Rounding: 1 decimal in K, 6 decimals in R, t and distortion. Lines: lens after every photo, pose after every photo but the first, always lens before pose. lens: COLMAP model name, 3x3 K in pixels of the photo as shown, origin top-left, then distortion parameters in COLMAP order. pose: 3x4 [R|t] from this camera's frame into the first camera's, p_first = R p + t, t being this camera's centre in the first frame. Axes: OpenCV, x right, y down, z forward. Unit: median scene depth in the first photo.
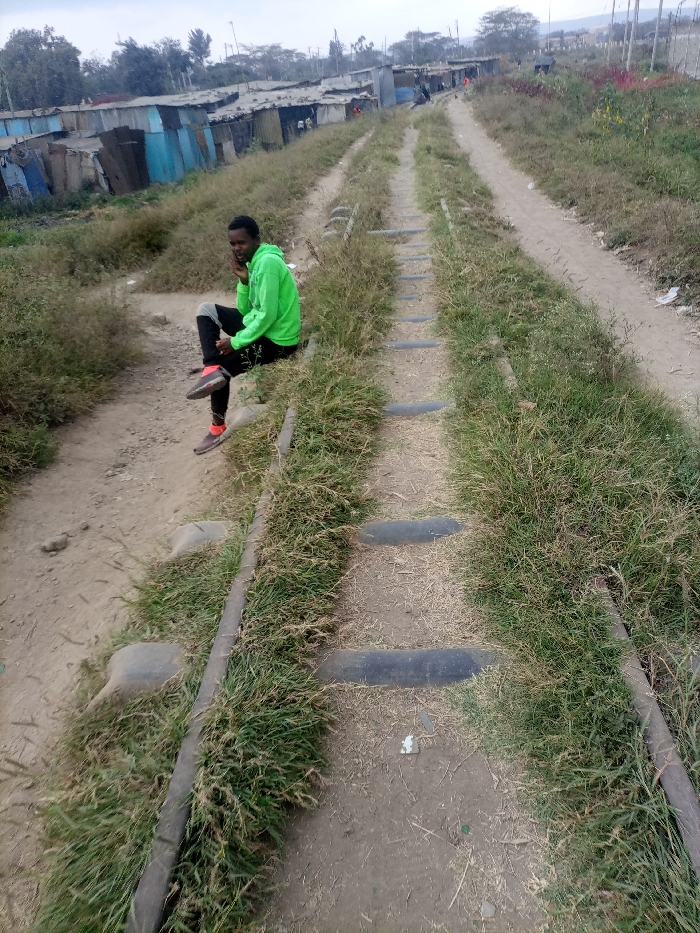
lens RADIAL K [[708.2, 0, 365.9], [0, 708.2, 466.2], [0, 0, 1]] dist [0.002687, 0.001840]
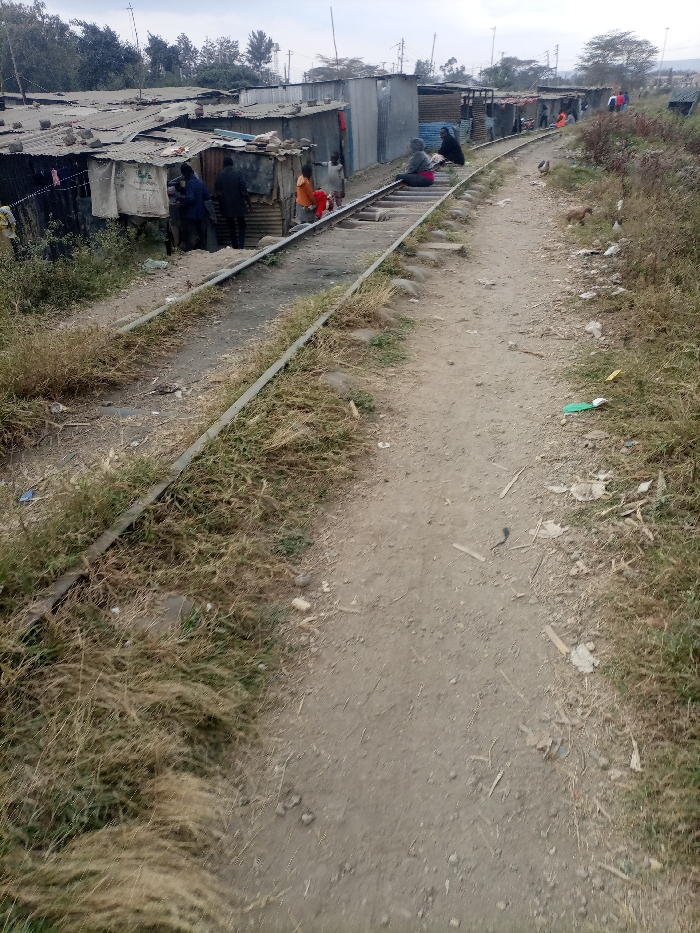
lens RADIAL K [[708.4, 0, 350.0], [0, 708.4, 466.5], [0, 0, 1]] dist [0.008272, 0.016621]
pose [[0.988095, 0.128347, -0.084827, 0.043052], [-0.130272, 0.991323, -0.017541, -0.173598], [0.081840, 0.028382, 0.996241, 0.314966]]
